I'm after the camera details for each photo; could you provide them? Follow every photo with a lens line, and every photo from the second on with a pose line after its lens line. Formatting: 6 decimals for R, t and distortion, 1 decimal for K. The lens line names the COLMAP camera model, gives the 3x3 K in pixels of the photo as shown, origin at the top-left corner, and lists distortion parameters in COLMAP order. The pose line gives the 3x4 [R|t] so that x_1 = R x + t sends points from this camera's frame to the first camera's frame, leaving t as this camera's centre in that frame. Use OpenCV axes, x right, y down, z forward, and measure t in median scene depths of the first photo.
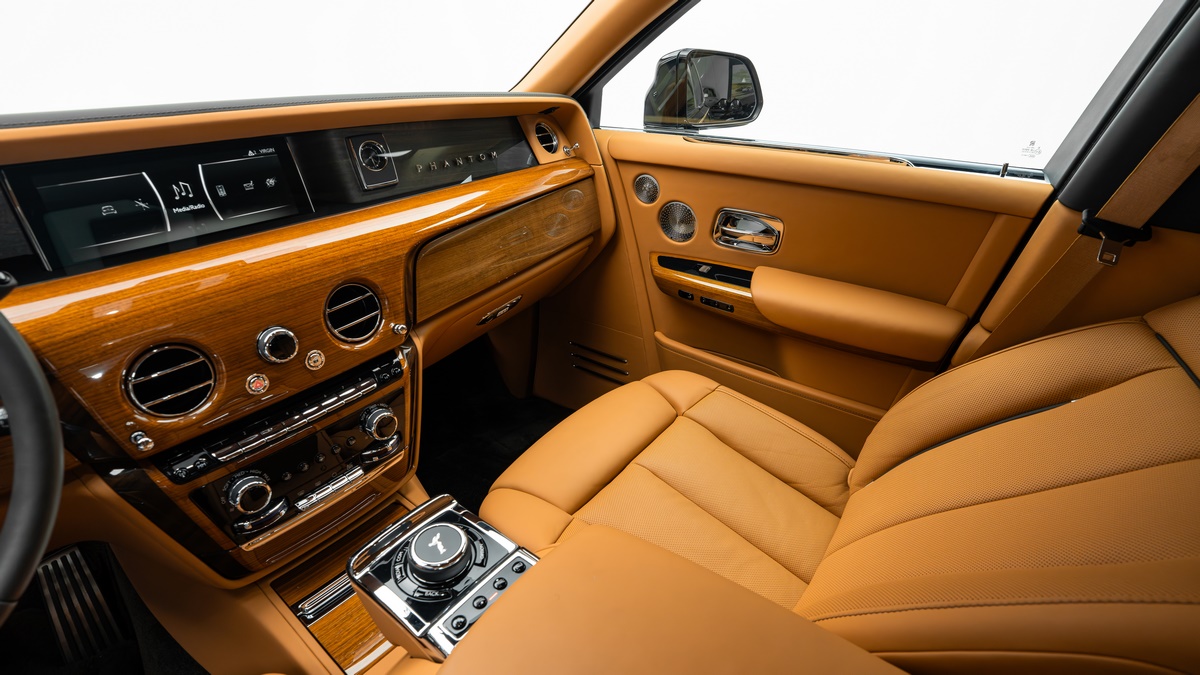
lens RADIAL K [[554.0, 0, 600.0], [0, 554.0, 337.5], [0, 0, 1]] dist [-0.072608, 0.026362]
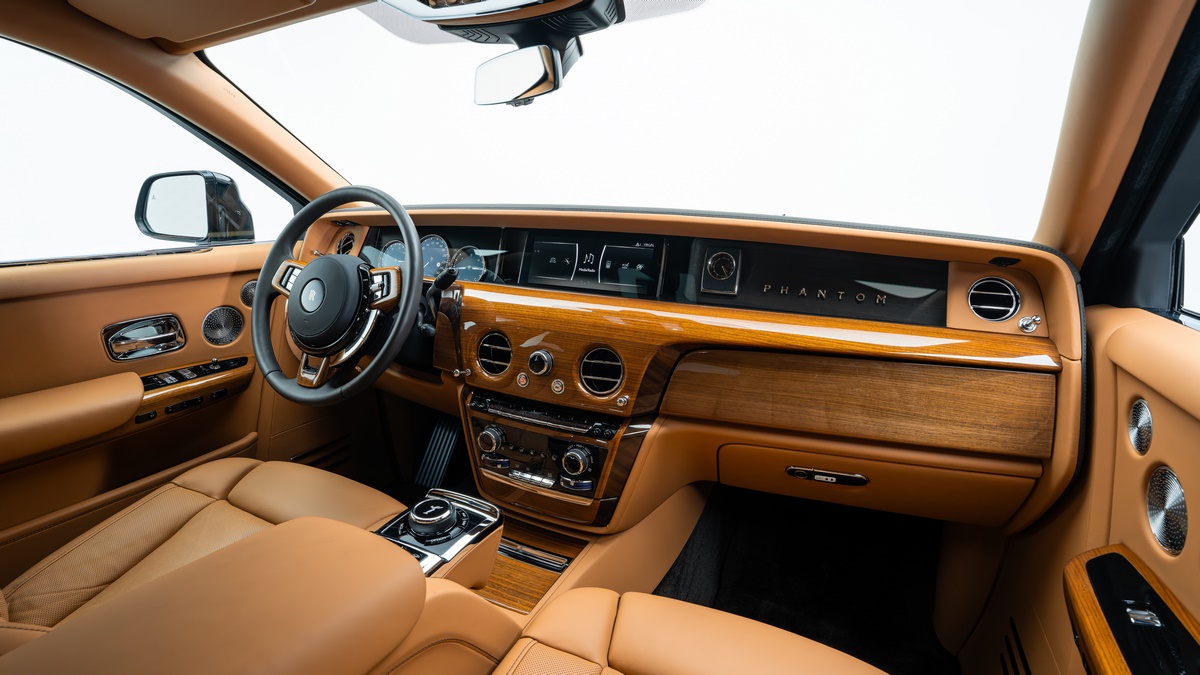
lens RADIAL K [[575.4, 0, 600.0], [0, 575.4, 337.5], [0, 0, 1]] dist [-0.064163, 0.018551]
pose [[0.182848, 0.247457, -0.951489, 0.682707], [-0.461274, 0.876263, 0.139249, -0.258592], [0.868213, 0.413435, 0.274368, 0.536682]]
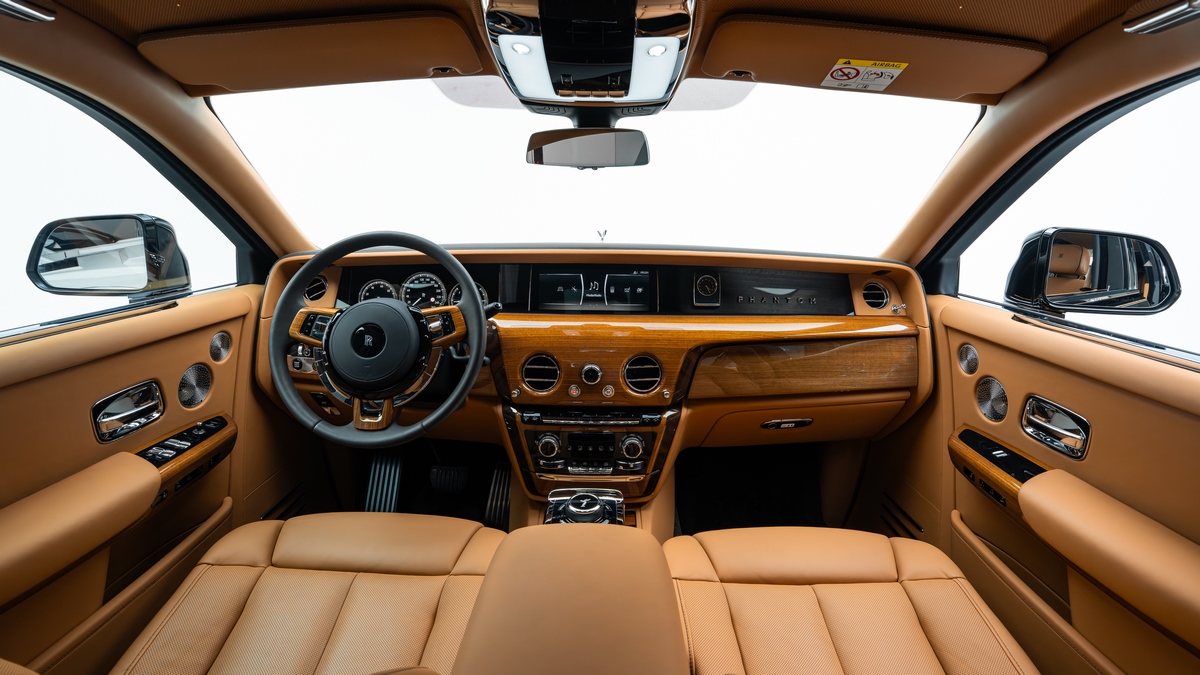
lens RADIAL K [[554.0, 0, 600.0], [0, 554.0, 337.5], [0, 0, 1]] dist [-0.072608, 0.026362]
pose [[0.596949, 0.197448, -0.777603, 0.625761], [-0.375674, 0.925208, -0.053469, -0.009357], [0.708887, 0.324044, 0.626478, -0.117958]]
